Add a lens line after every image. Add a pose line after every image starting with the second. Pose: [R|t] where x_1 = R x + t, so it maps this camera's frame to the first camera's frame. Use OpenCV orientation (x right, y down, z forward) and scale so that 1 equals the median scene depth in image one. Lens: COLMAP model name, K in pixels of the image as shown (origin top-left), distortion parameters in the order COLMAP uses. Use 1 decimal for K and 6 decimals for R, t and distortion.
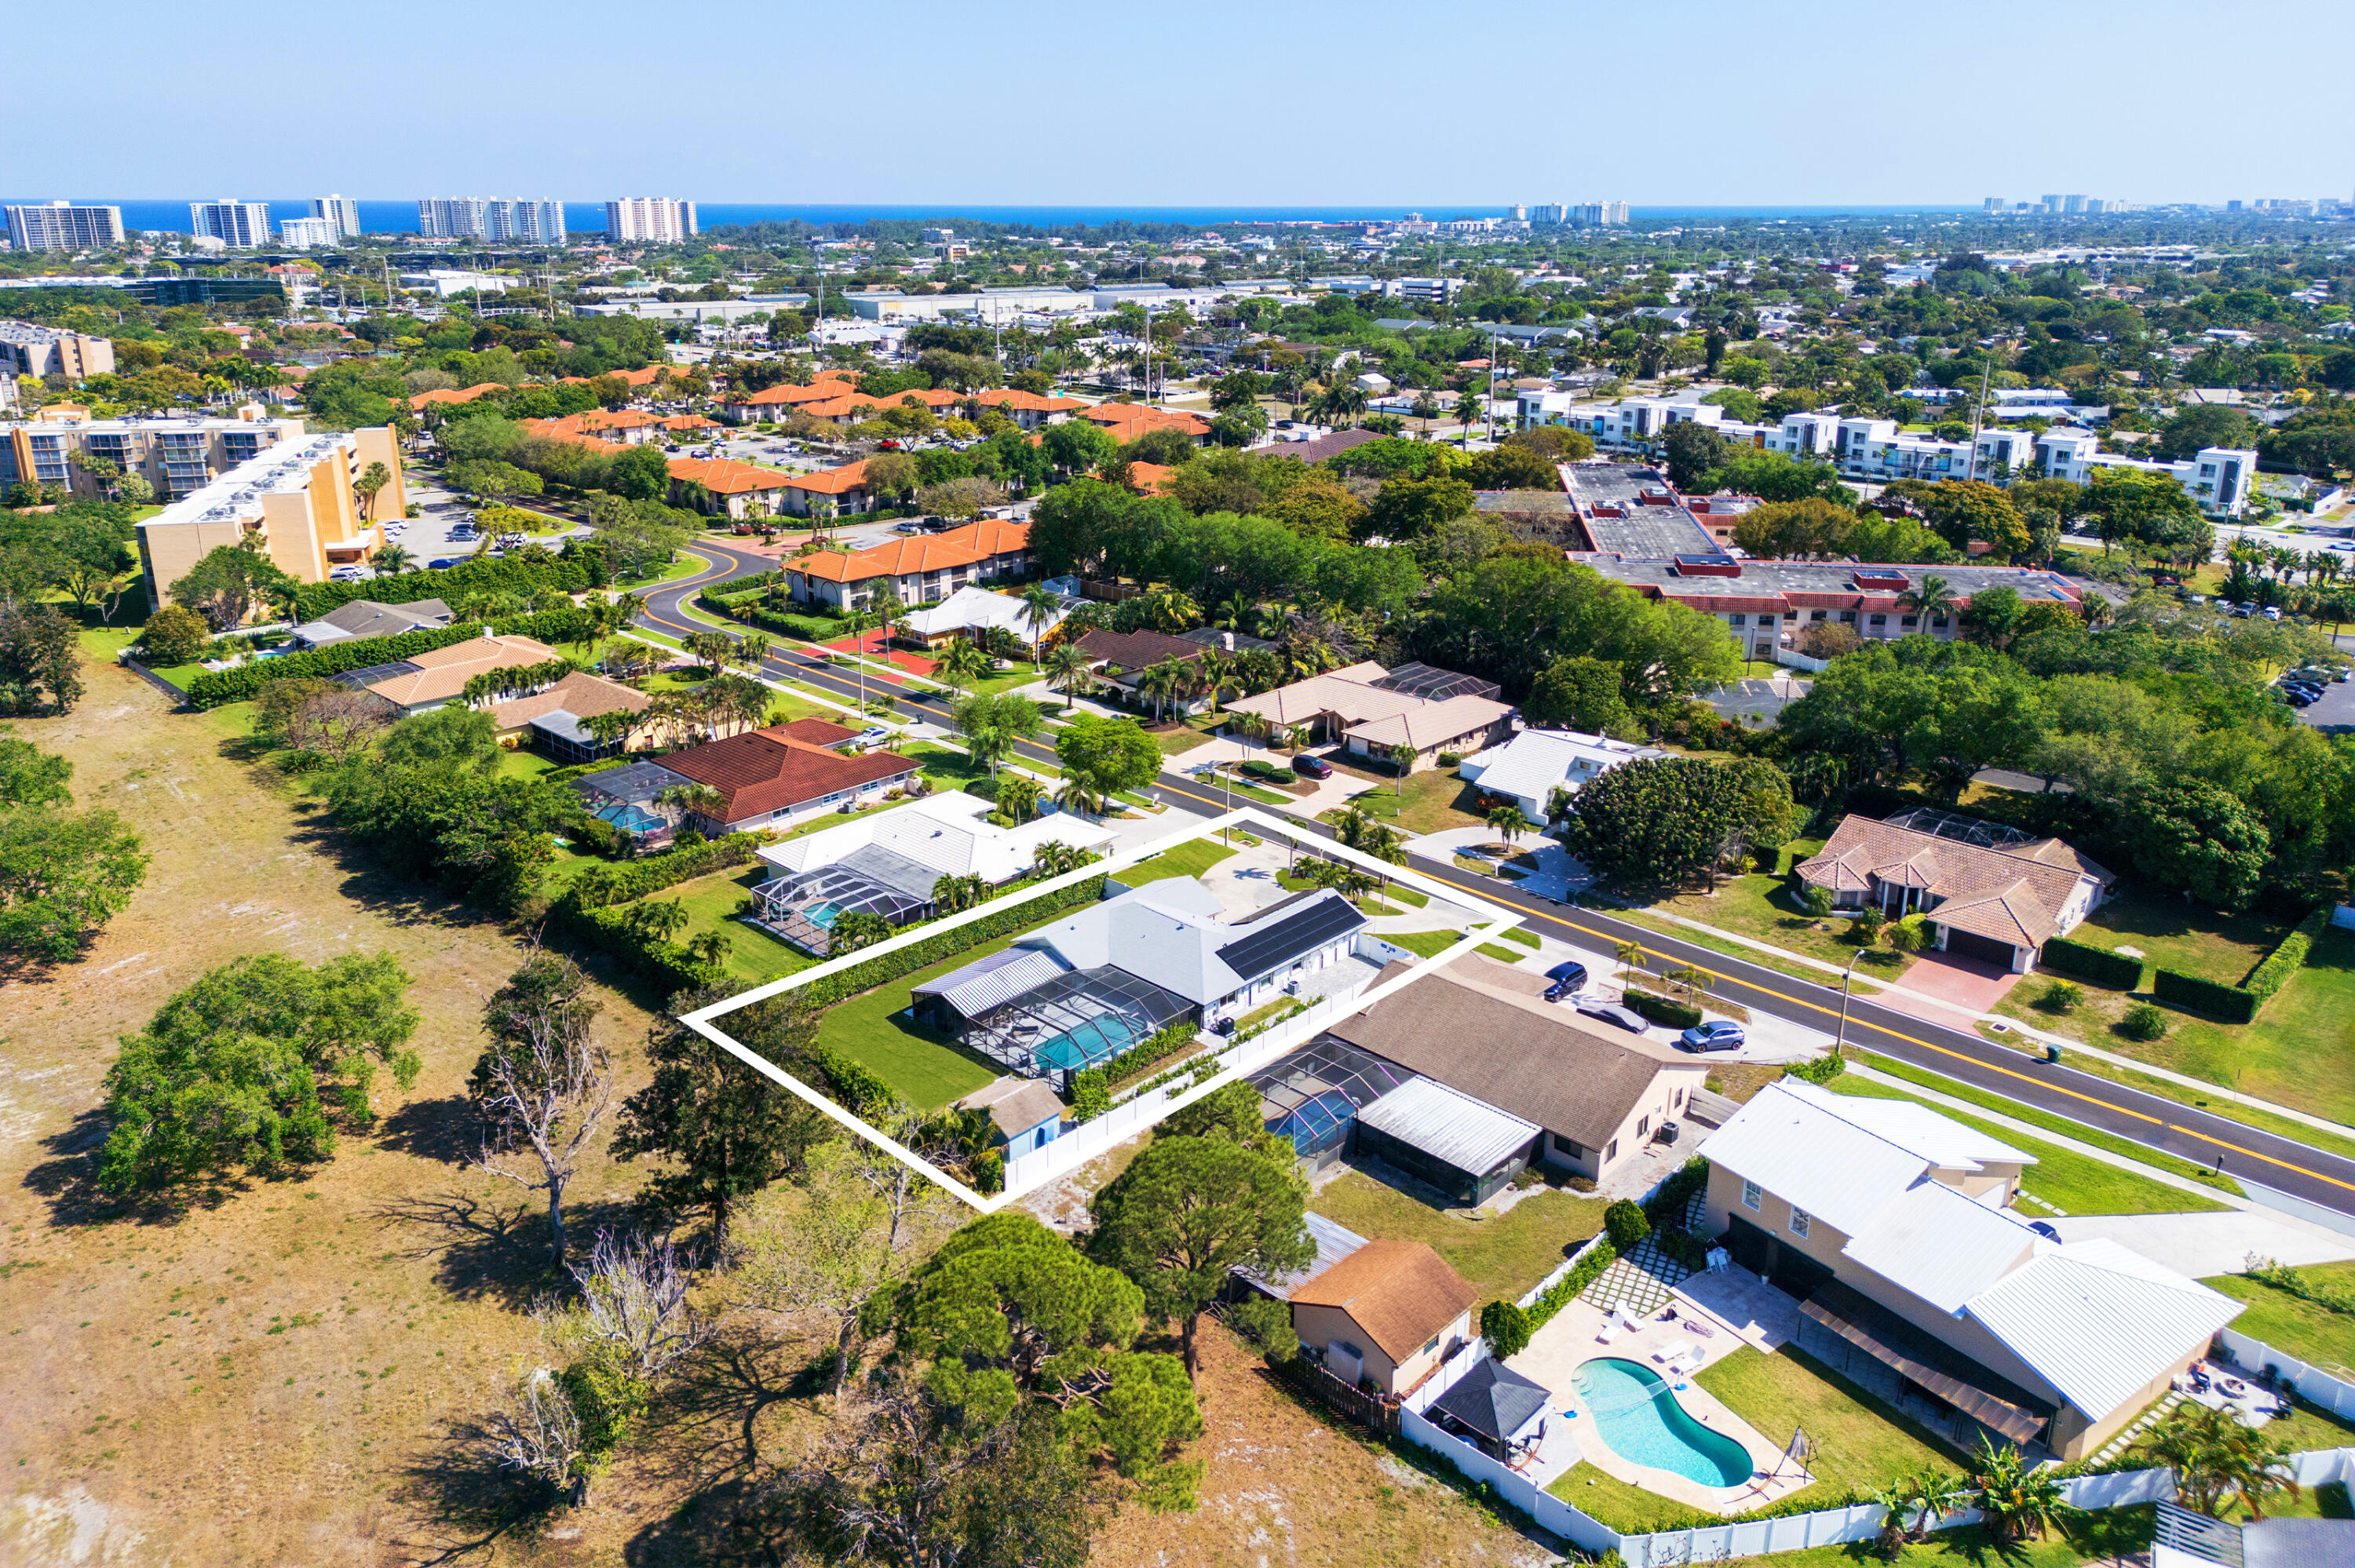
lens RADIAL K [[1699.1, 0, 1177.5], [0, 1699.1, 784.0], [0, 0, 1]] dist [-0.000649, -0.002098]
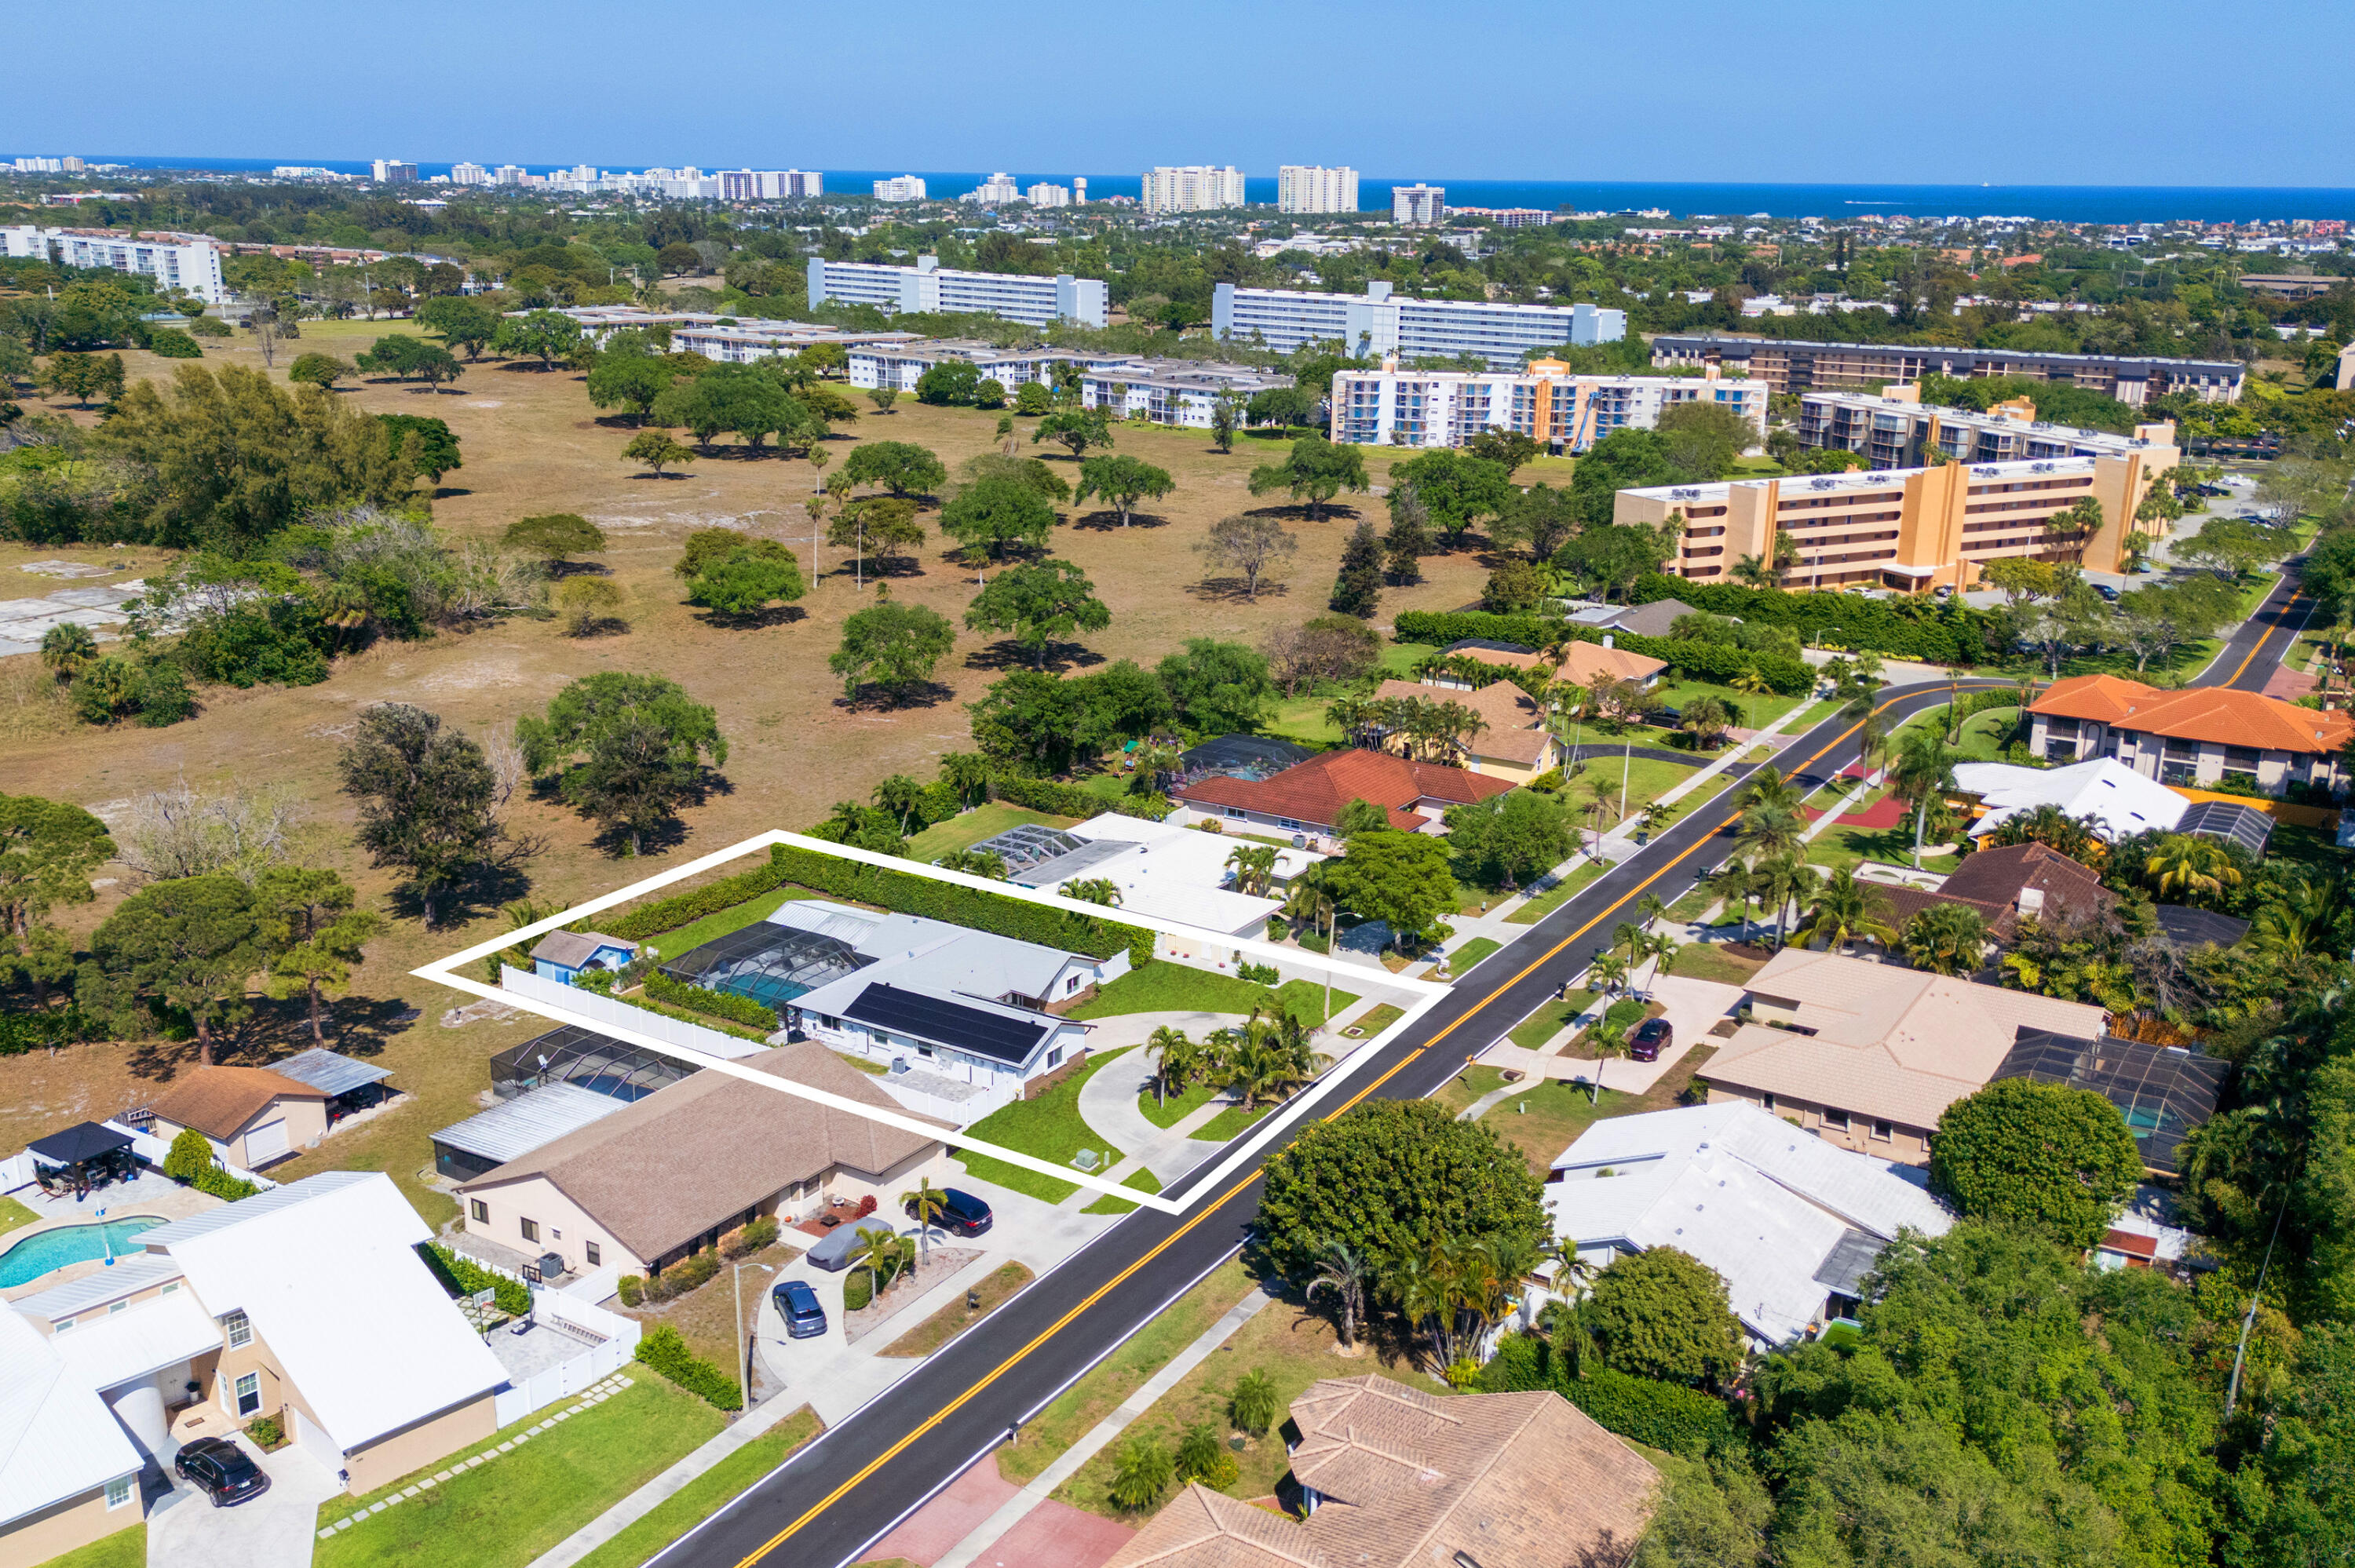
lens RADIAL K [[2134.4, 0, 1178.9], [0, 2134.4, 877.8], [0, 0, 1]] dist [0.113972, -0.154084]
pose [[0.187145, 0.320244, -0.928666, 0.887621], [-0.336186, 0.909162, 0.245770, -0.234541], [0.923014, 0.266210, 0.277807, 0.648234]]
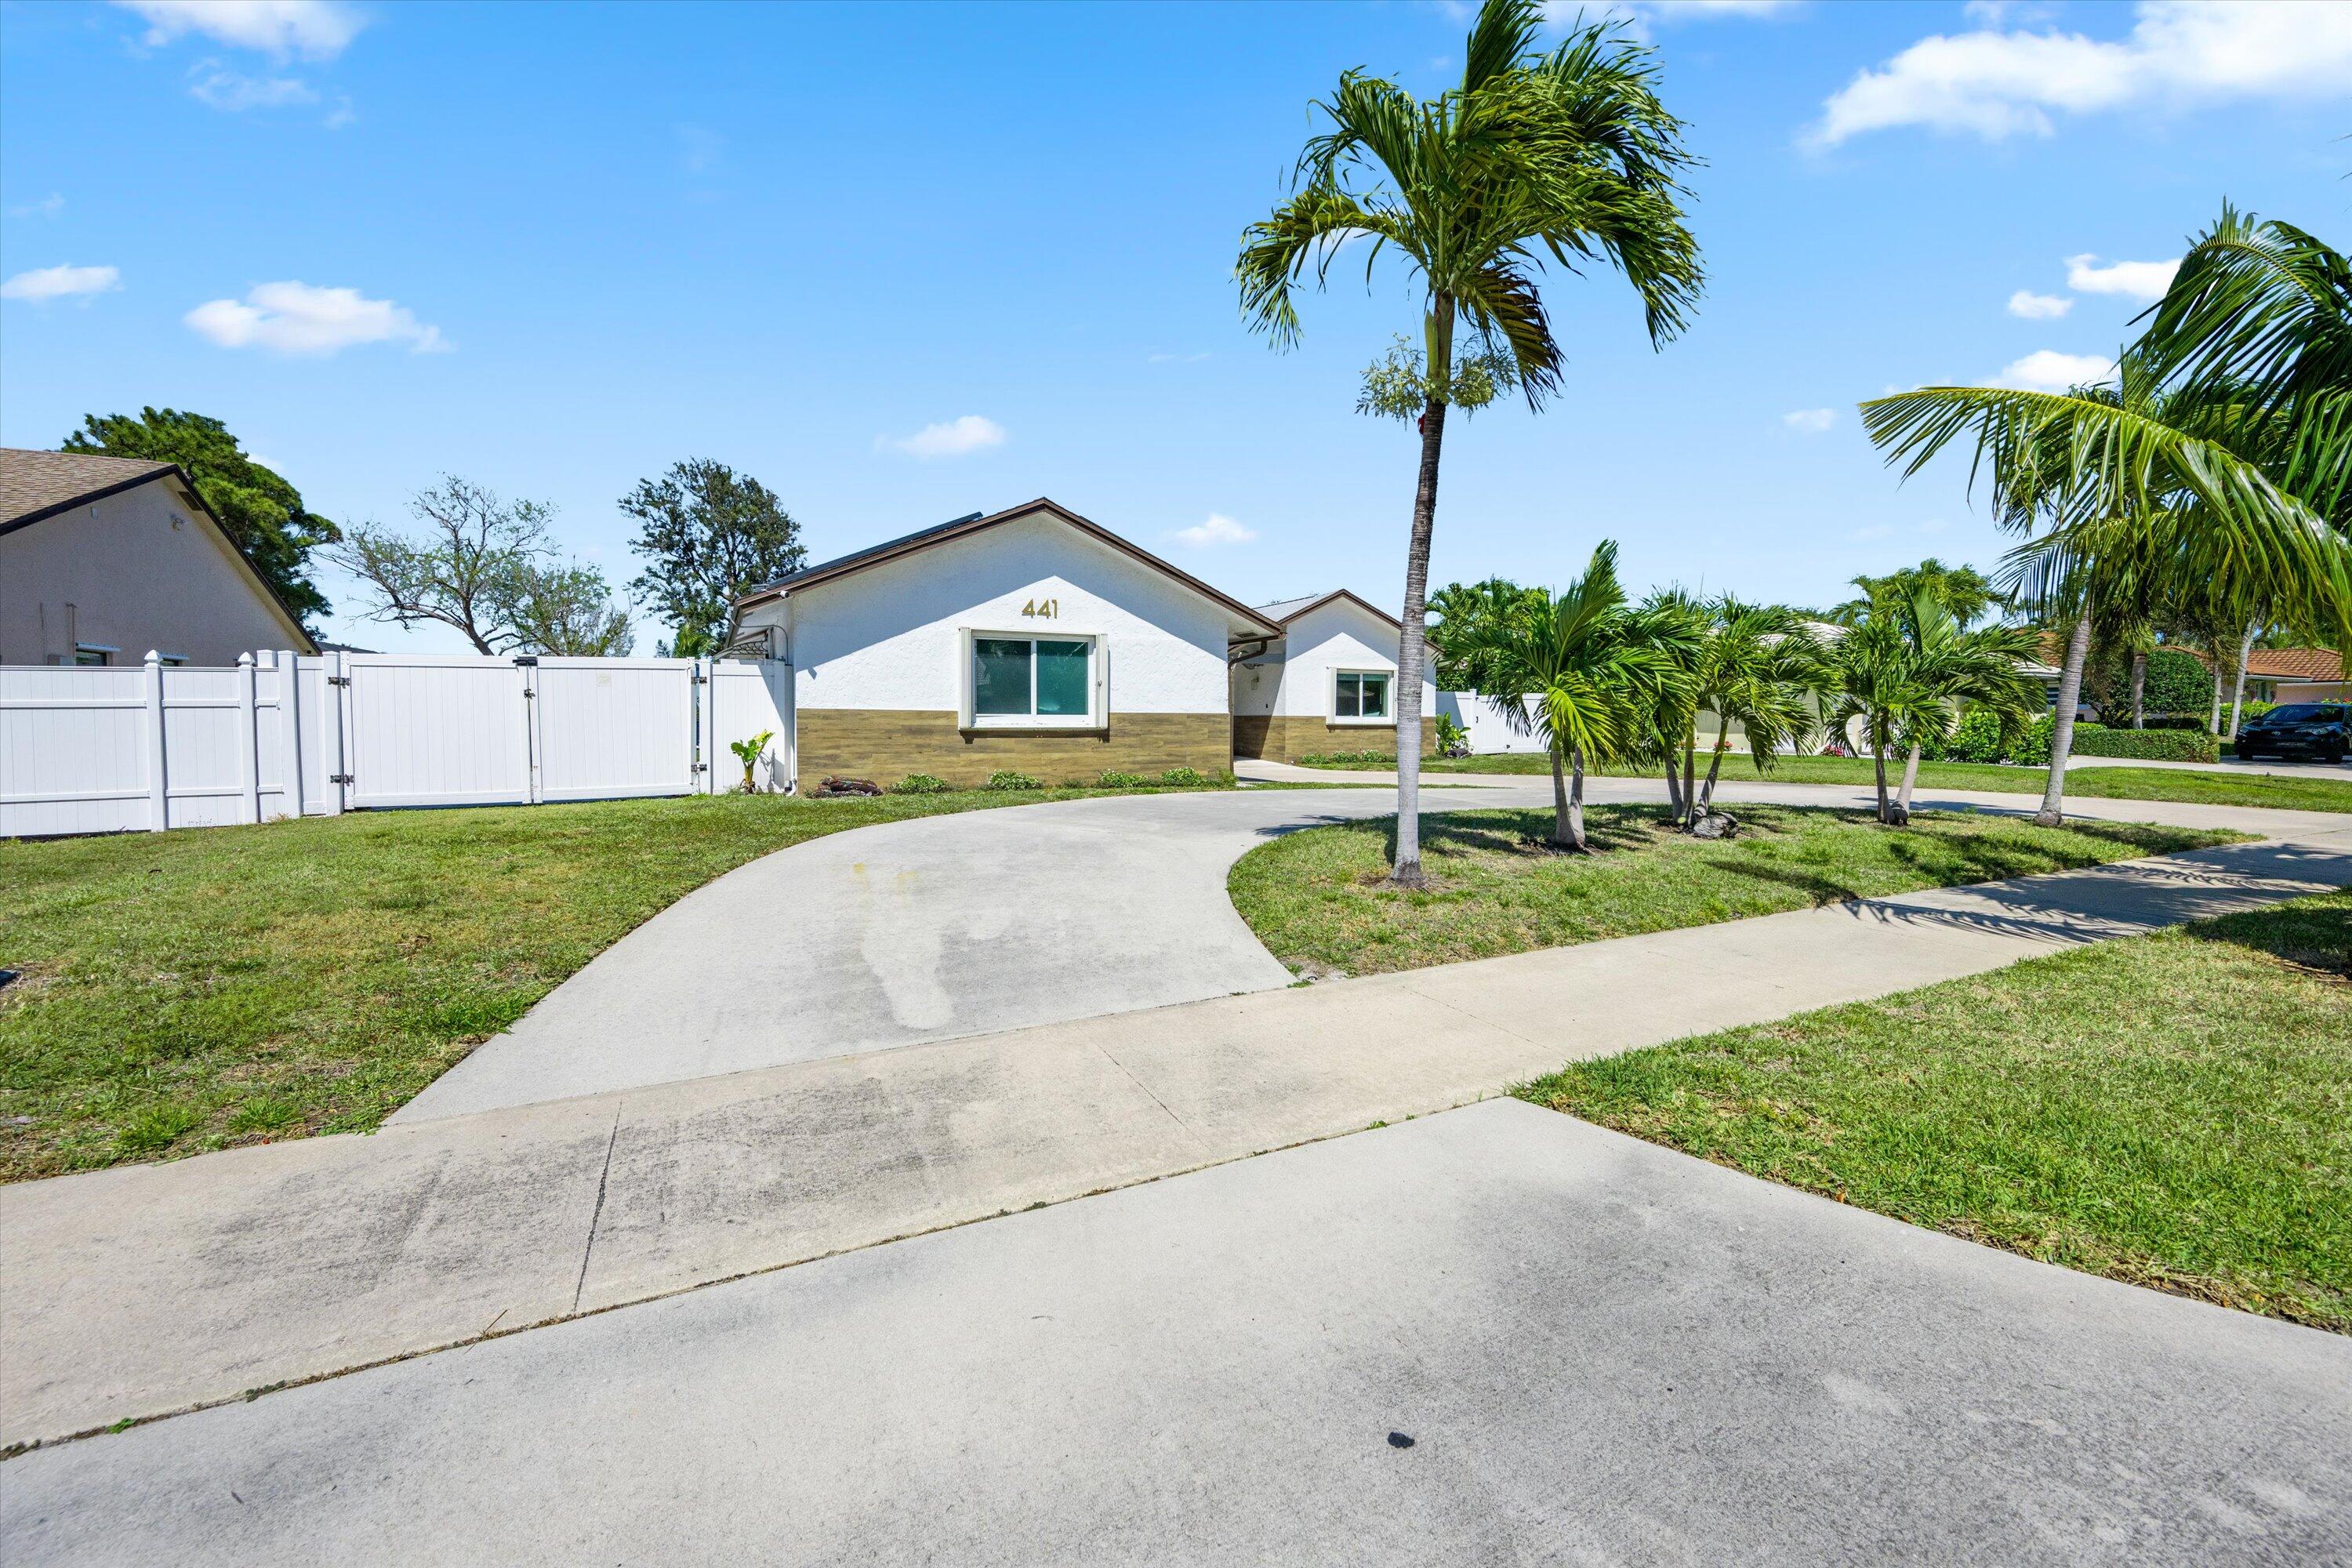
lens RADIAL K [[994.6, 0, 1172.5], [0, 994.6, 738.6], [0, 0, 1]] dist [-0.008194, -0.000174]
pose [[-0.348793, 0.011896, -0.937124, 0.160944], [-0.295821, 0.947404, 0.122129, 0.057089], [0.889288, 0.319819, -0.326929, 0.911116]]
